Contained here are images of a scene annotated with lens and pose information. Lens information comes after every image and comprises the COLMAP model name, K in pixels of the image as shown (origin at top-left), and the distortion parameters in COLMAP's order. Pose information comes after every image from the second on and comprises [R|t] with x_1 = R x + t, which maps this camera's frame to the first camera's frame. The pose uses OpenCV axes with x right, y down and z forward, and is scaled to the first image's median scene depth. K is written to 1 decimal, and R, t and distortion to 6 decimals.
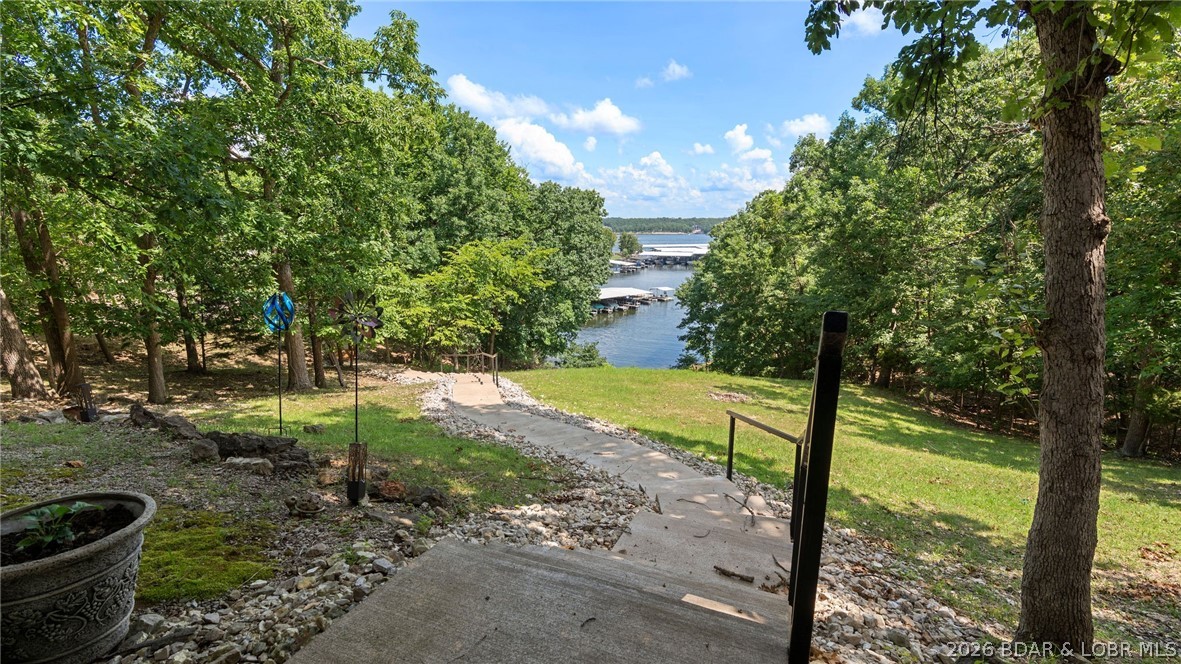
lens RADIAL K [[532.4, 0, 590.7], [0, 532.4, 334.7], [0, 0, 1]] dist [-0.002583, 0.002060]
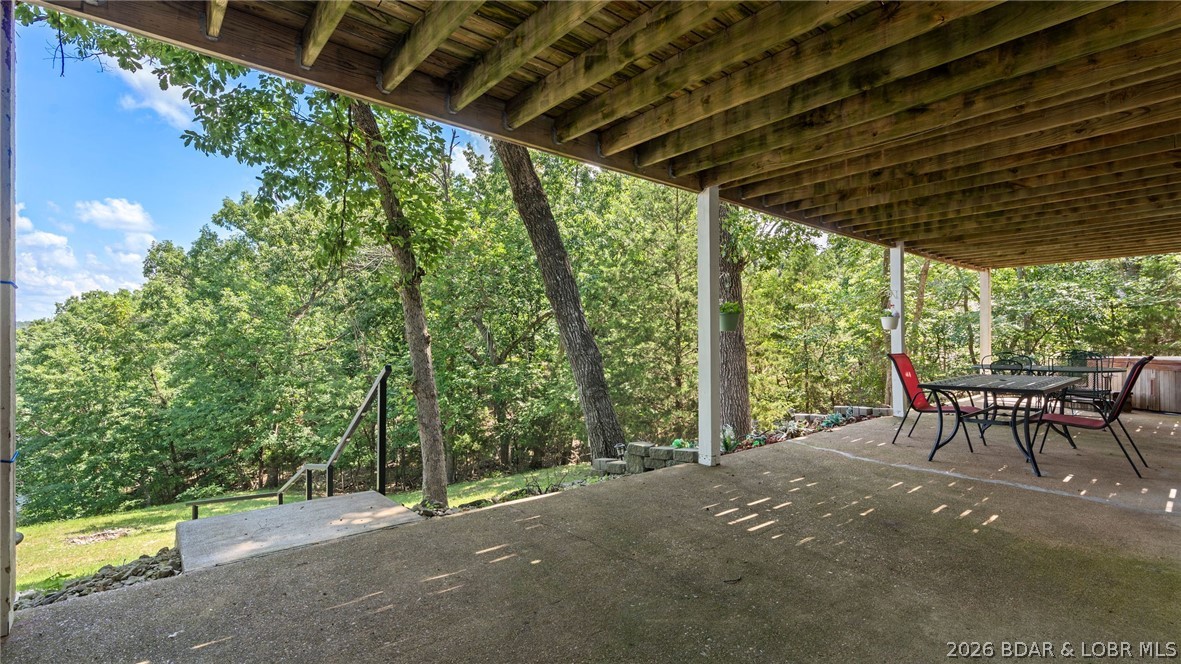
lens RADIAL K [[532.4, 0, 590.7], [0, 532.4, 334.7], [0, 0, 1]] dist [-0.002583, 0.002060]
pose [[0.468047, 0.001187, 0.883703, -0.080474], [0.173883, 0.980326, -0.093412, 0.012843], [-0.866428, 0.197382, 0.458632, -0.072010]]
